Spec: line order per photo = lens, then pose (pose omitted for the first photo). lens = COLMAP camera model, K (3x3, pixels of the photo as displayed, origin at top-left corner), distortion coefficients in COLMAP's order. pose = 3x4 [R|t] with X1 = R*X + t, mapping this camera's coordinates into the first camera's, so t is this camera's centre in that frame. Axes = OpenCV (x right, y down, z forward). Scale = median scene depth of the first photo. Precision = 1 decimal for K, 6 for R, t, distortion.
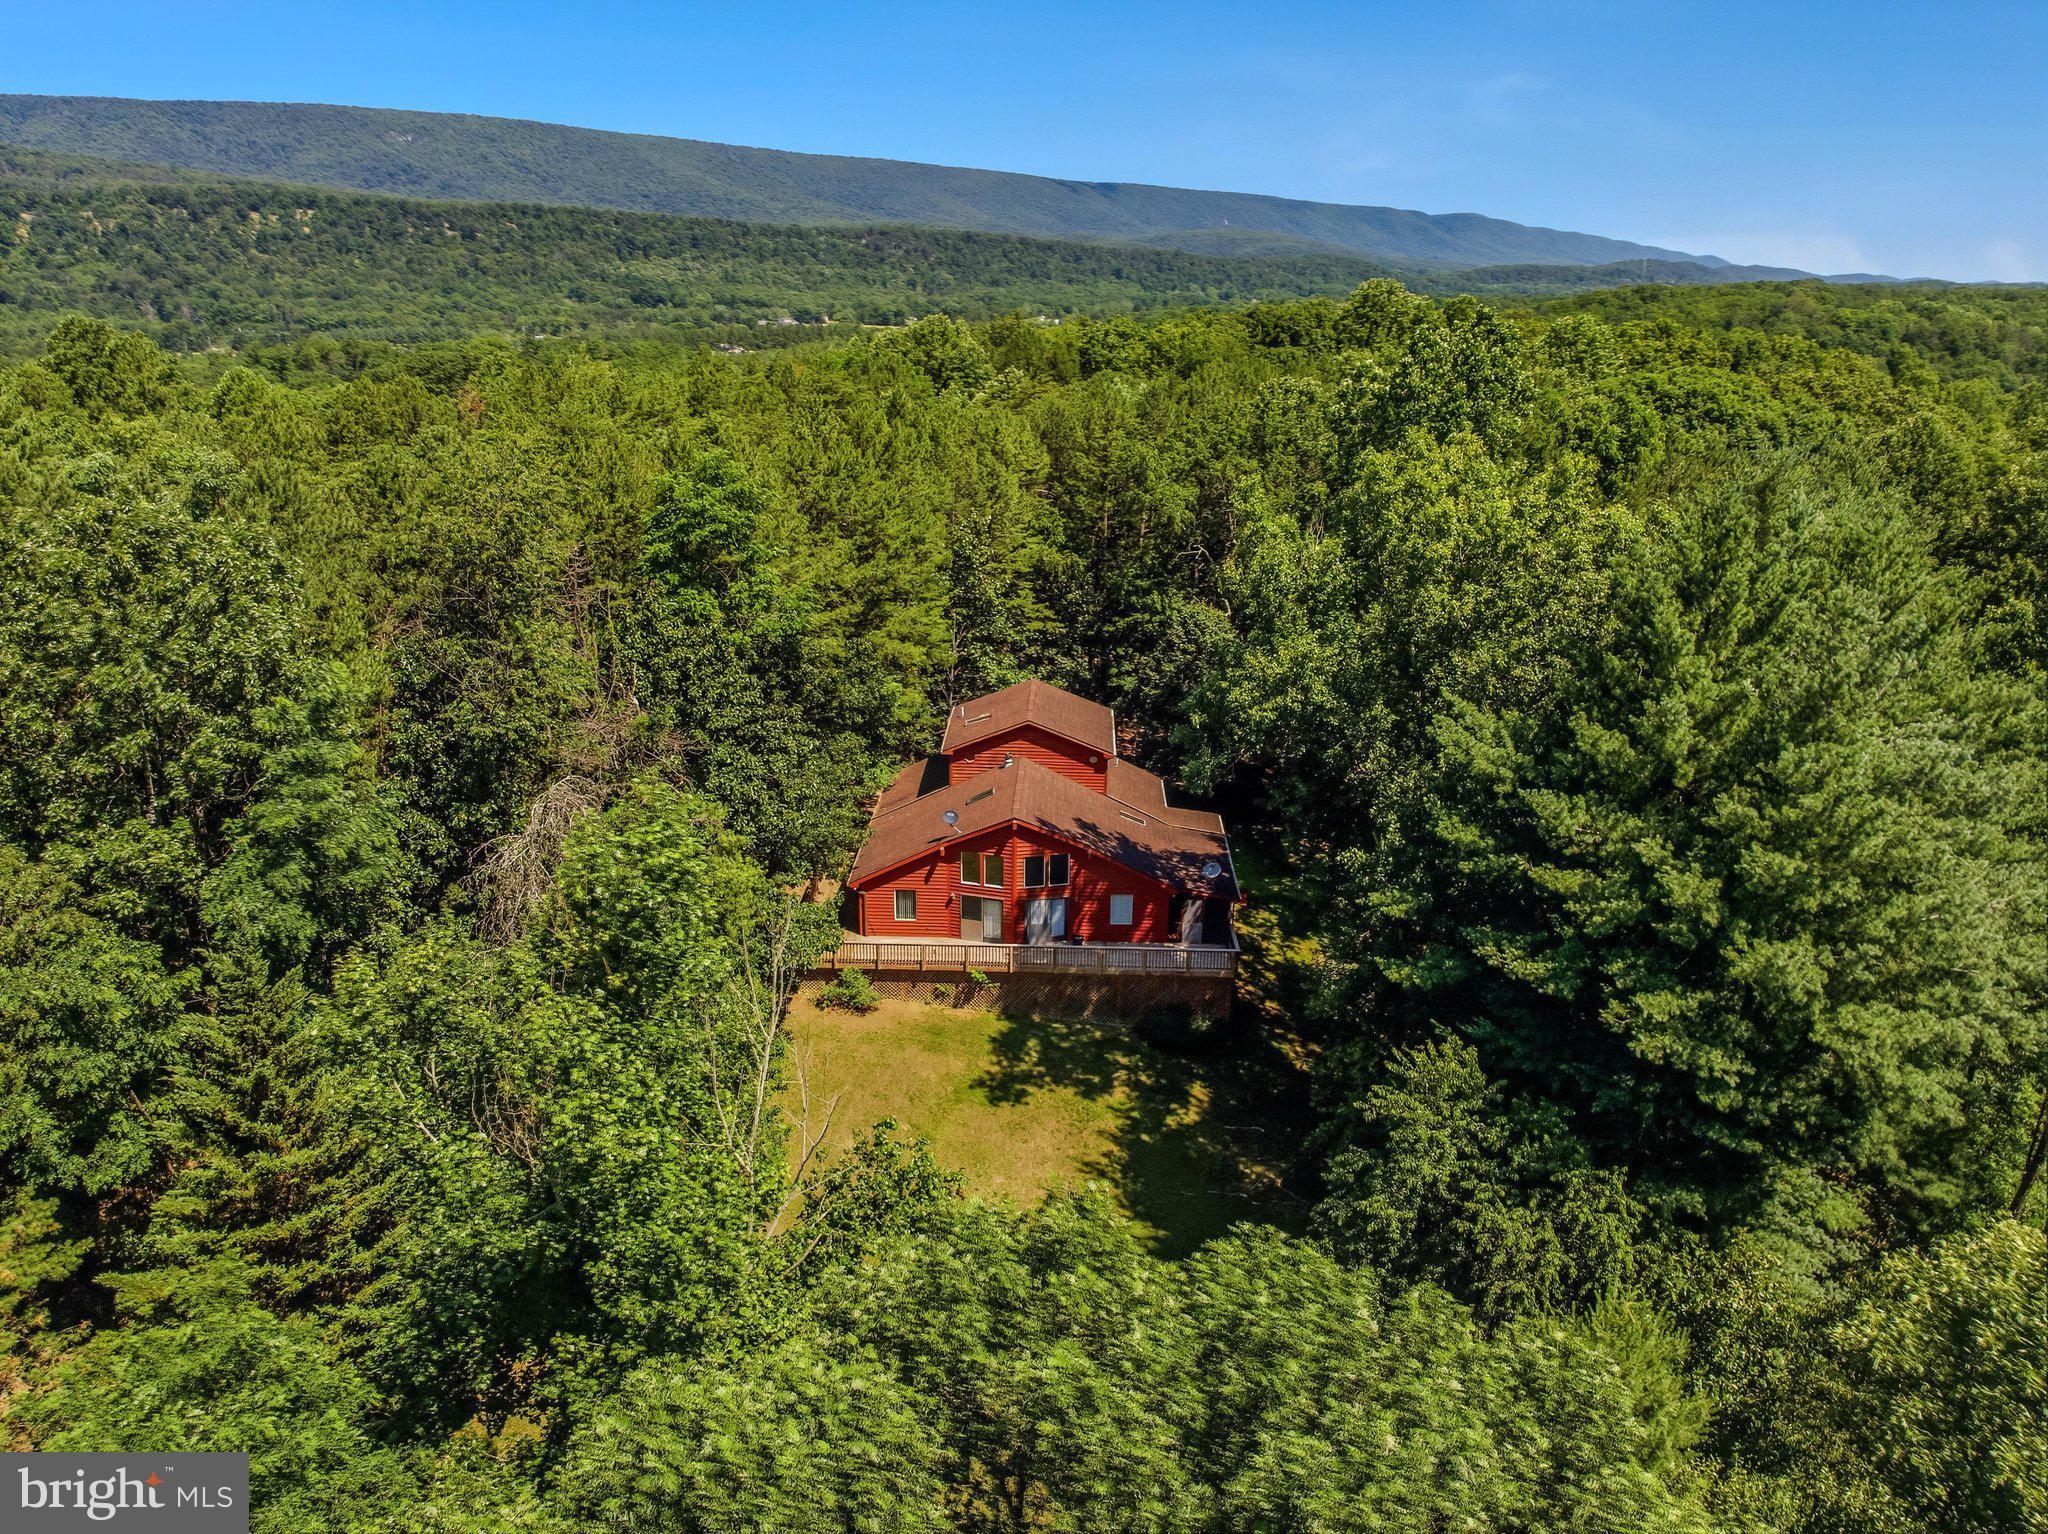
lens RADIAL K [[1444.5, 0, 1032.4], [0, 1444.5, 757.4], [0, 0, 1]] dist [-0.050632, 0.019752]
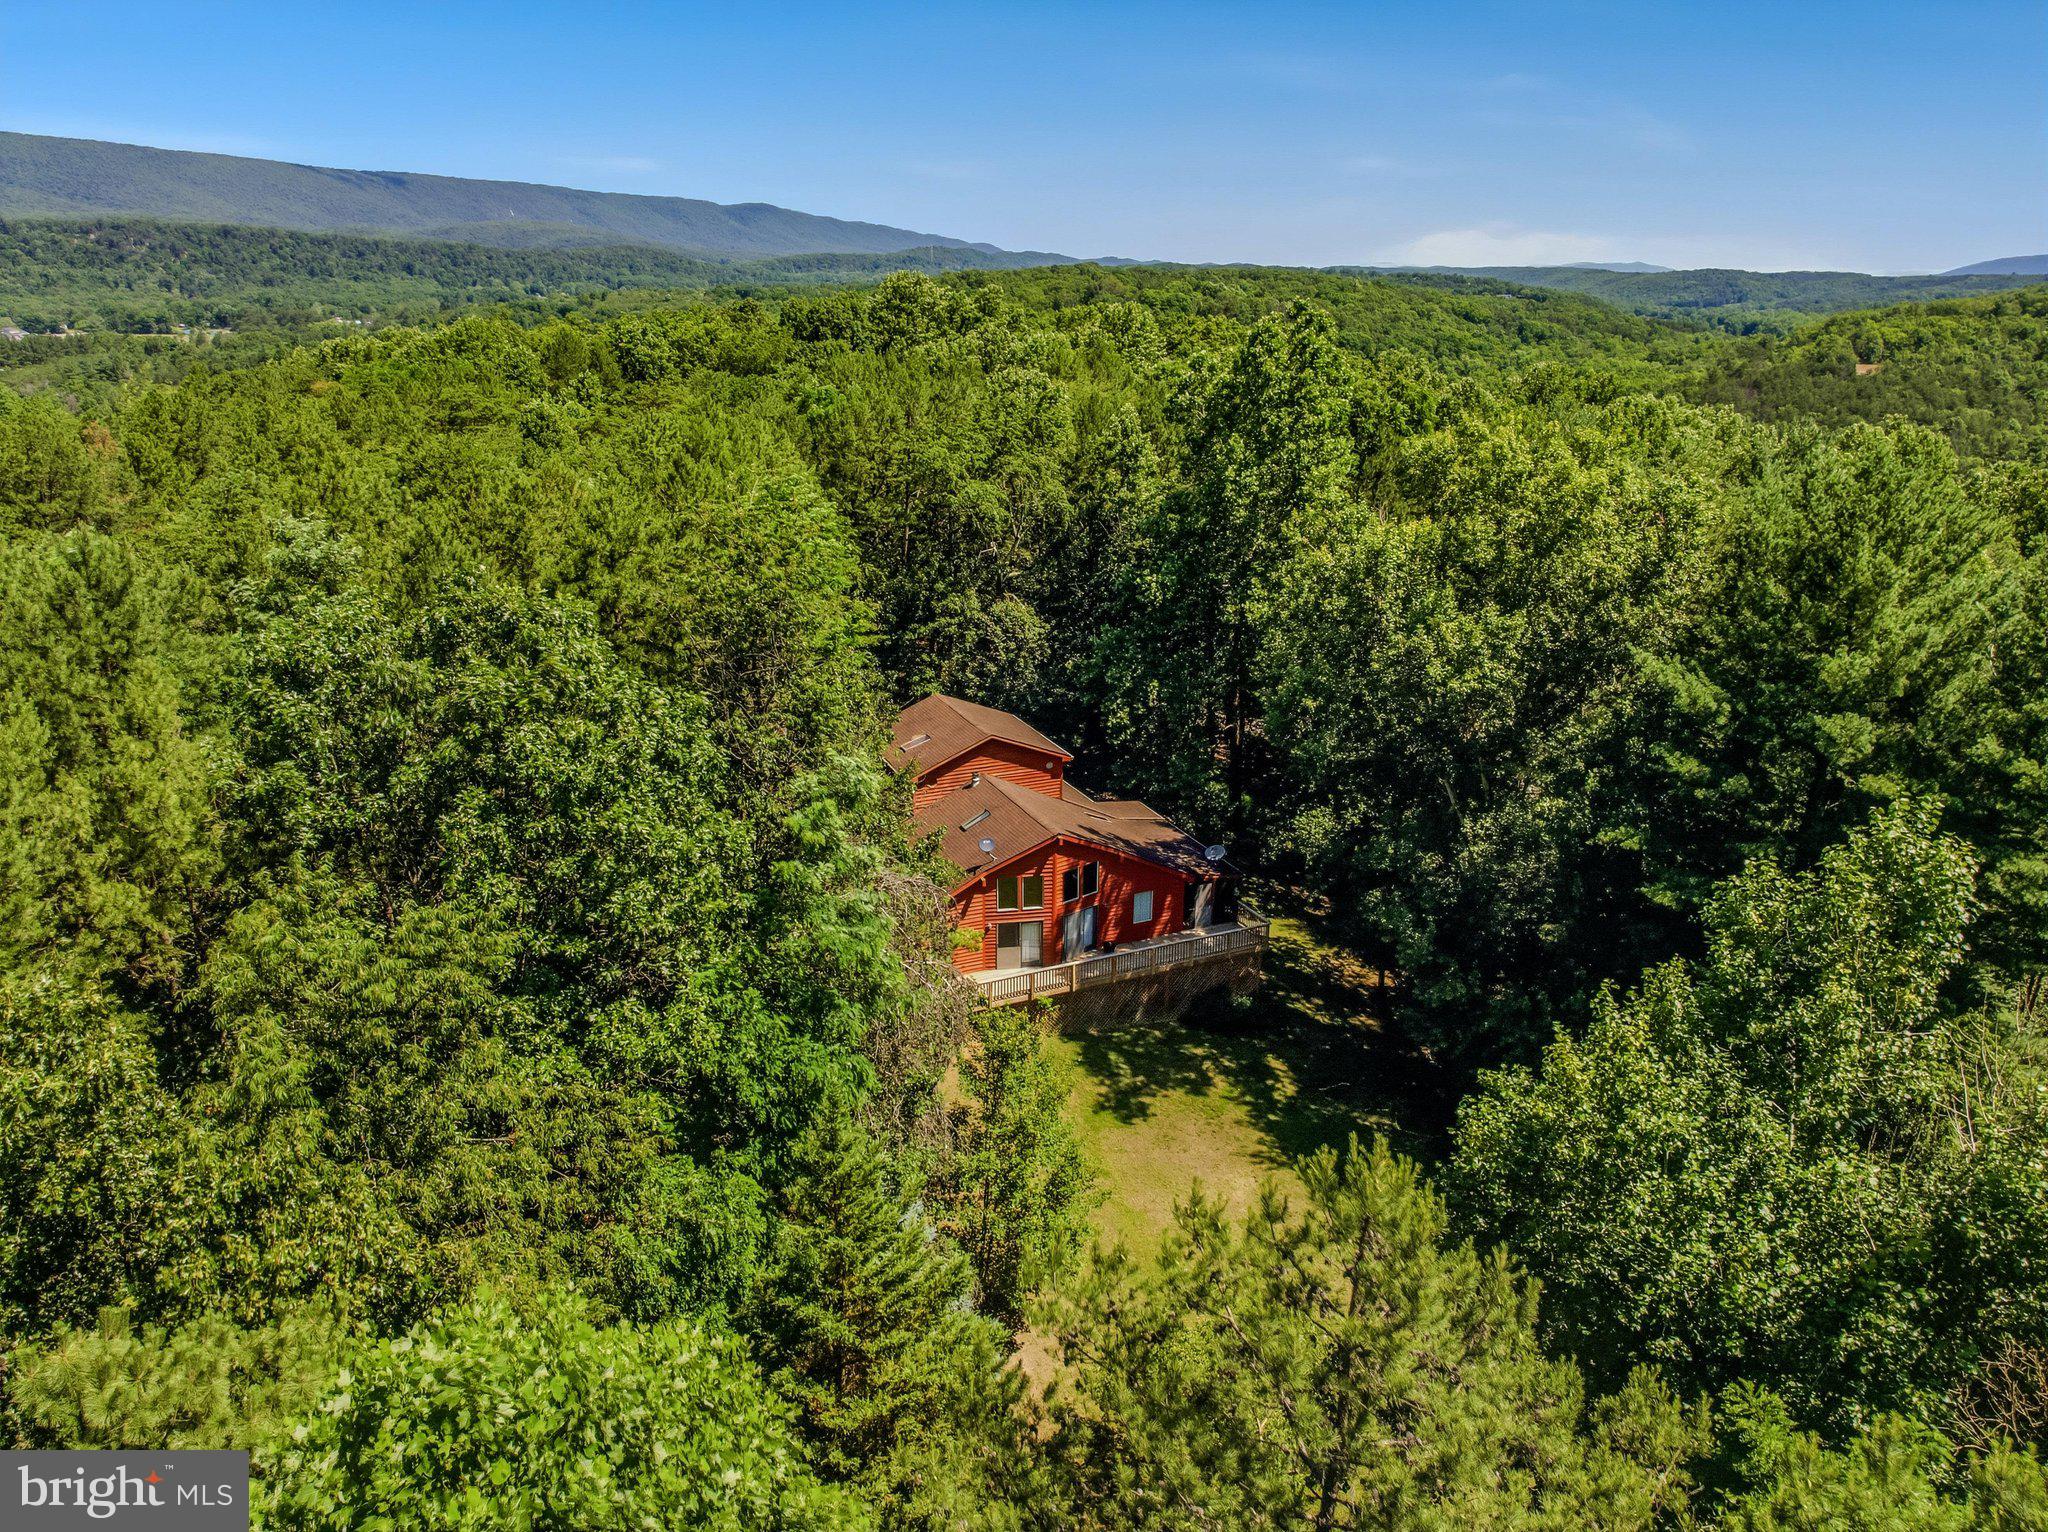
lens RADIAL K [[1447.9, 0, 1035.7], [0, 1447.9, 759.0], [0, 0, 1]] dist [-0.067740, 0.035689]
pose [[0.896027, -0.146538, 0.419120, -0.360544], [0.143564, 0.988879, 0.038823, -0.040211], [-0.420148, 0.025384, 0.907100, 0.104527]]
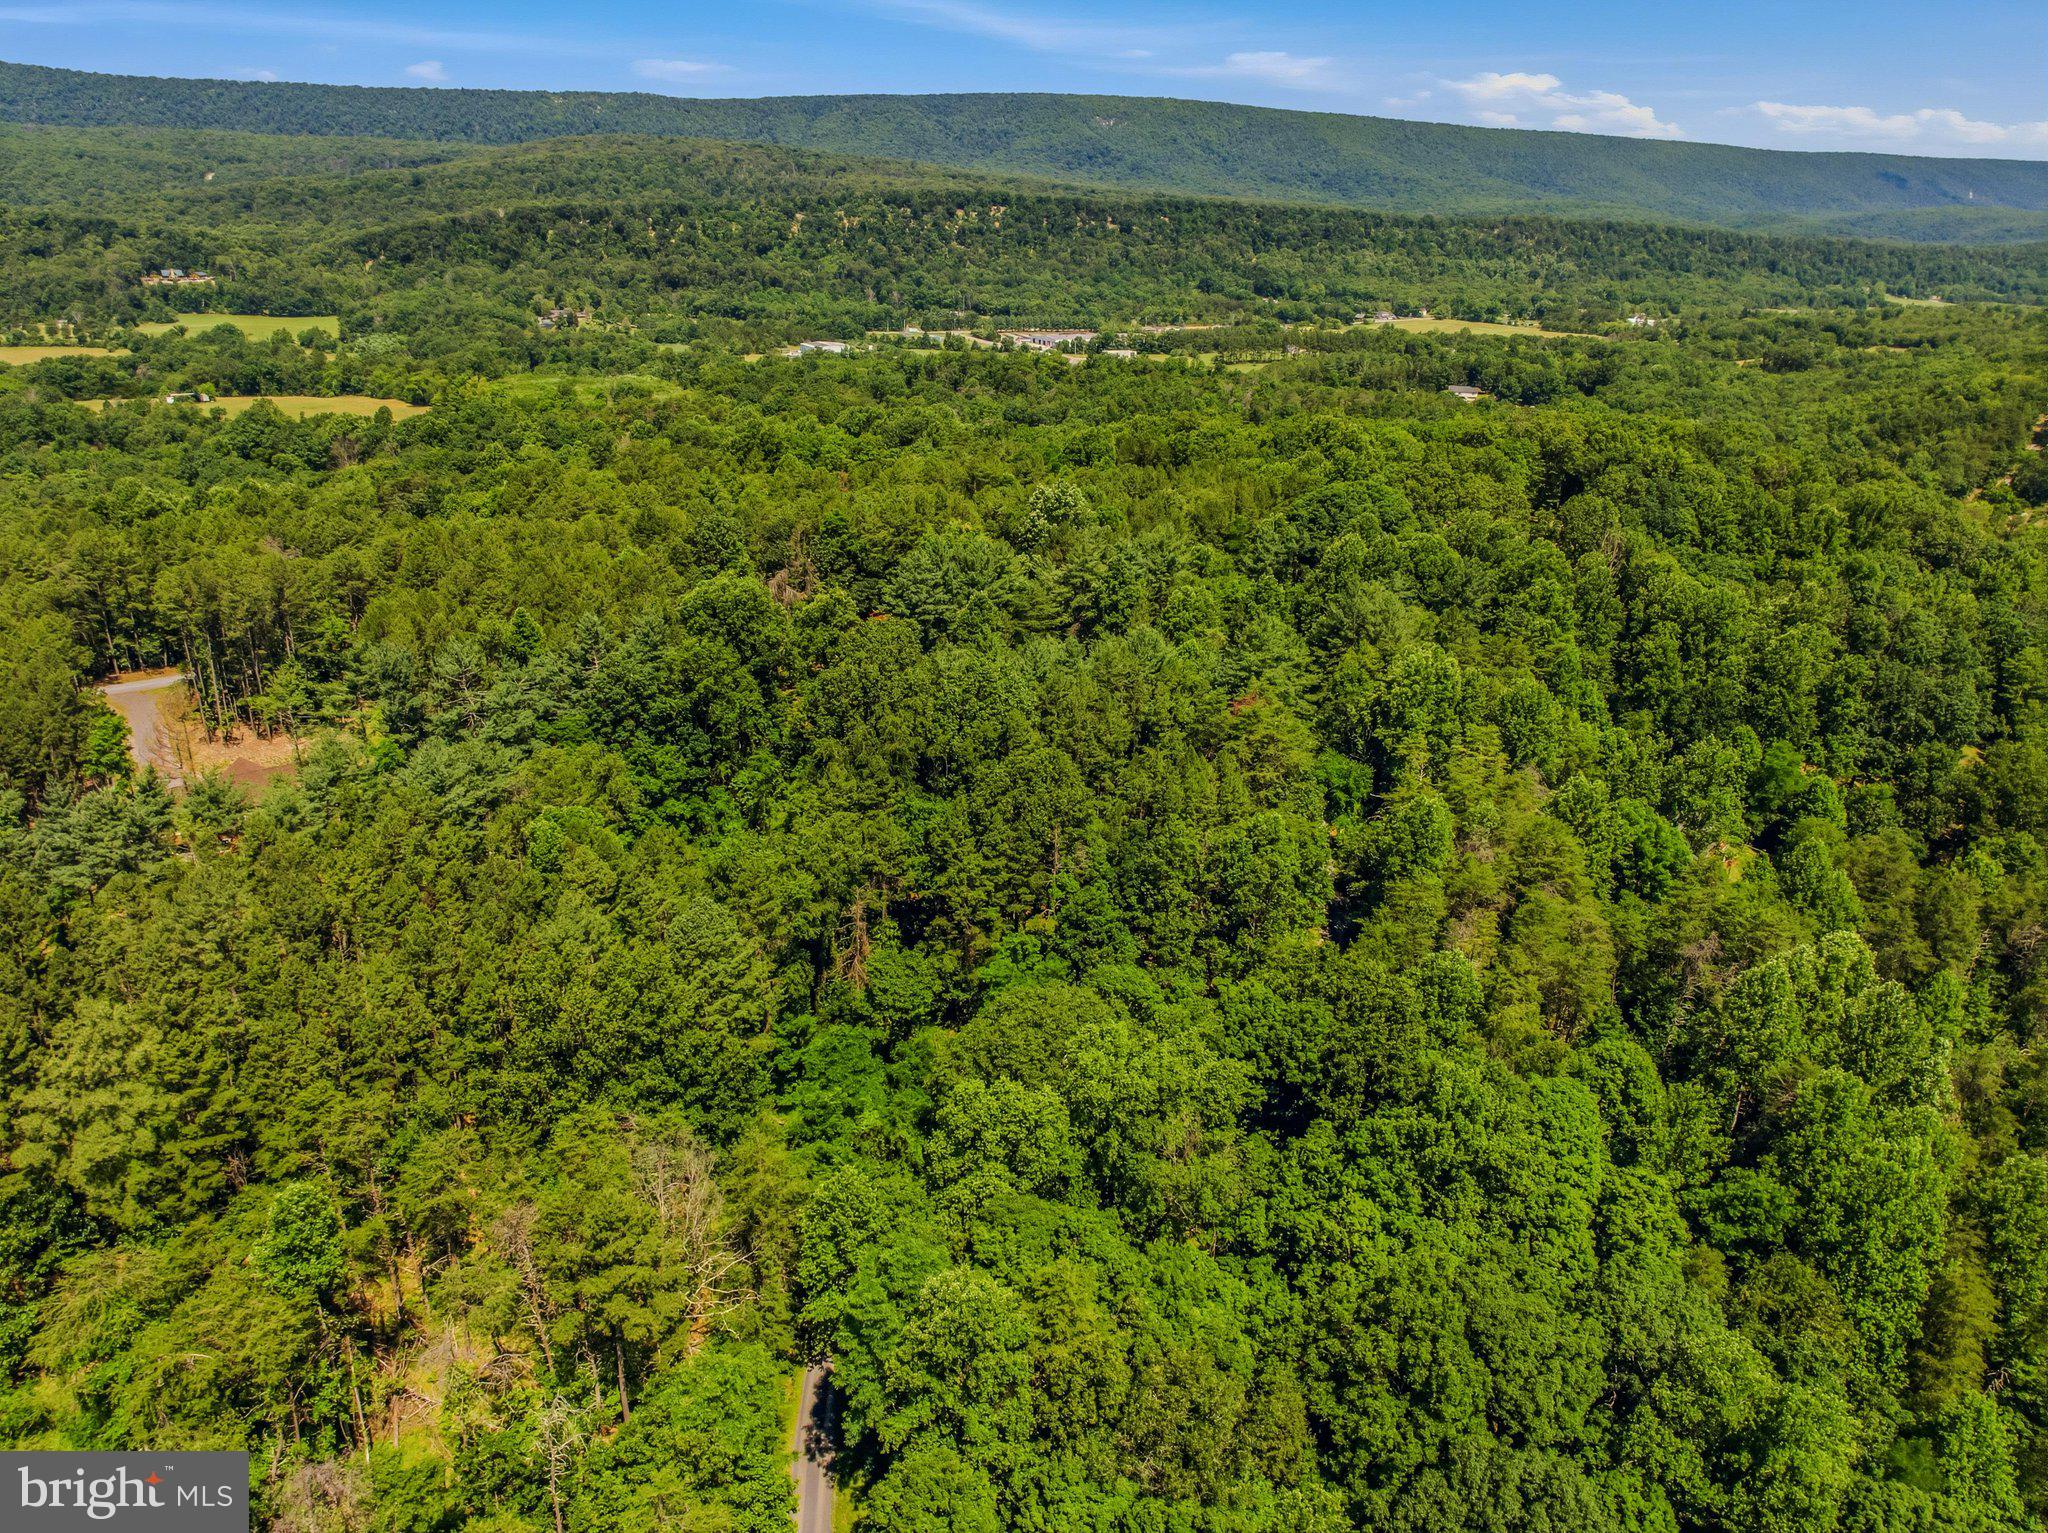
lens RADIAL K [[1438.3, 0, 1034.7], [0, 1438.3, 764.5], [0, 0, 1]] dist [-0.041345, 0.003726]
pose [[0.902902, 0.150402, -0.402675, 1.734556], [-0.139049, 0.988616, 0.057471, 0.181678], [0.406735, 0.004101, 0.913537, -2.191340]]
